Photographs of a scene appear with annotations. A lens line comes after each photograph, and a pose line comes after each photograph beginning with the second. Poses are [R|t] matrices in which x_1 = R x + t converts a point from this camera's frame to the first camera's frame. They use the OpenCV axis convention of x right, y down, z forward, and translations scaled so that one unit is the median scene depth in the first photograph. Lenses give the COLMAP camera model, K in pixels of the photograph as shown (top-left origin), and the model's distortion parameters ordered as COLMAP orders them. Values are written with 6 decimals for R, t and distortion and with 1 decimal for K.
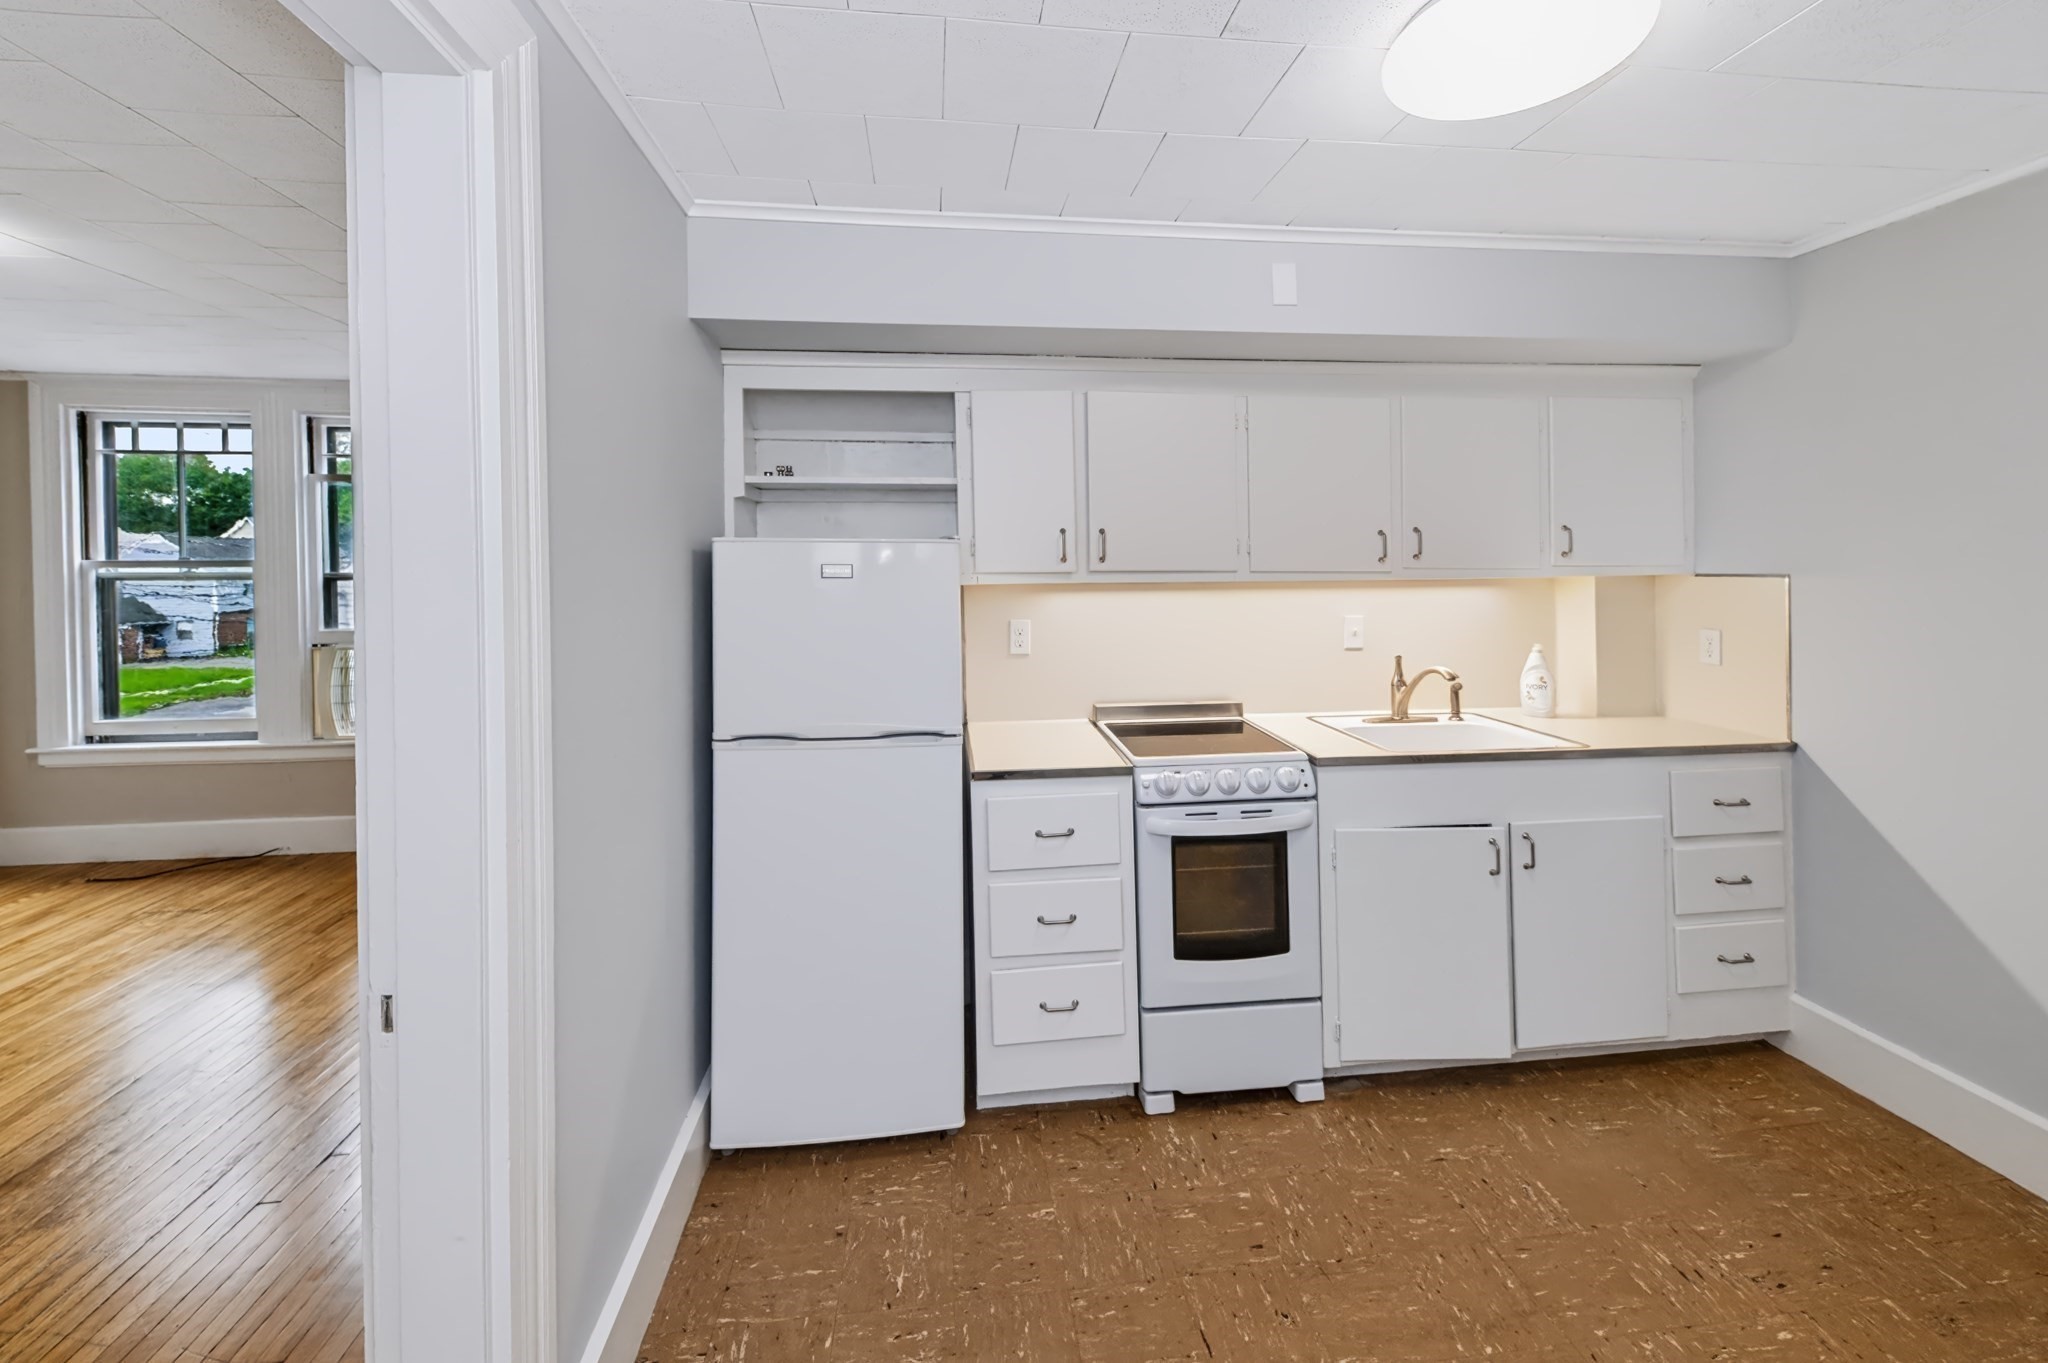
lens RADIAL K [[838.0, 0, 1019.5], [0, 838.0, 545.7], [0, 0, 1]] dist [0.003681, 0.000423]
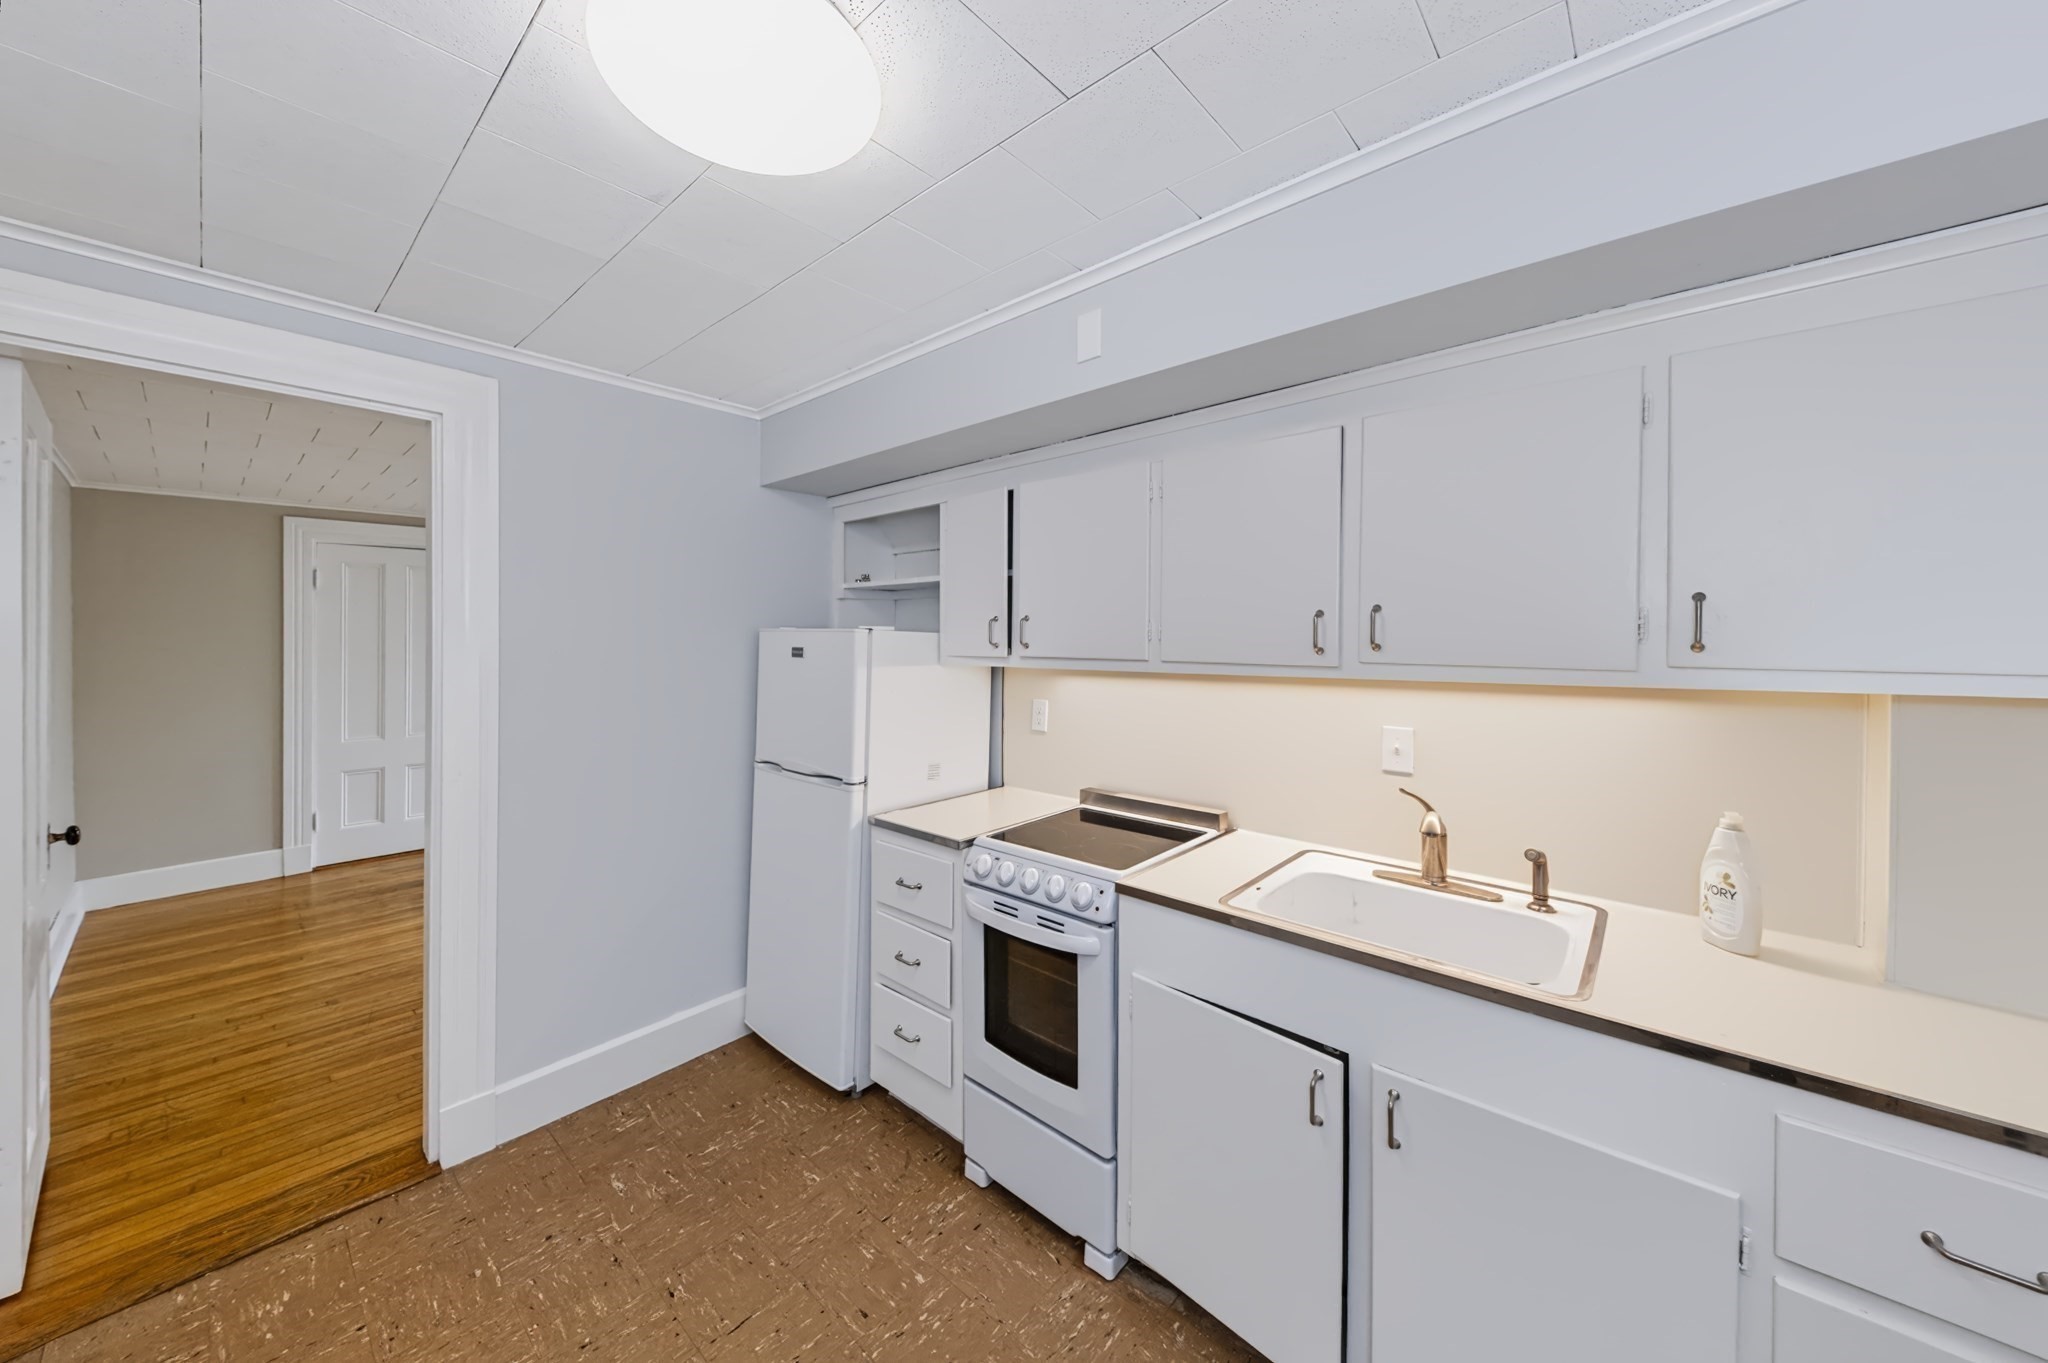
lens RADIAL K [[716.4, 0, 1009.4], [0, 716.4, 636.6], [0, 0, 1]] dist [0.007048, -0.002629]
pose [[0.659469, 0.002119, -0.751729, 0.829761], [-0.002949, 0.999996, 0.000232, 0.006410], [0.751726, 0.002064, 0.659472, 0.434792]]
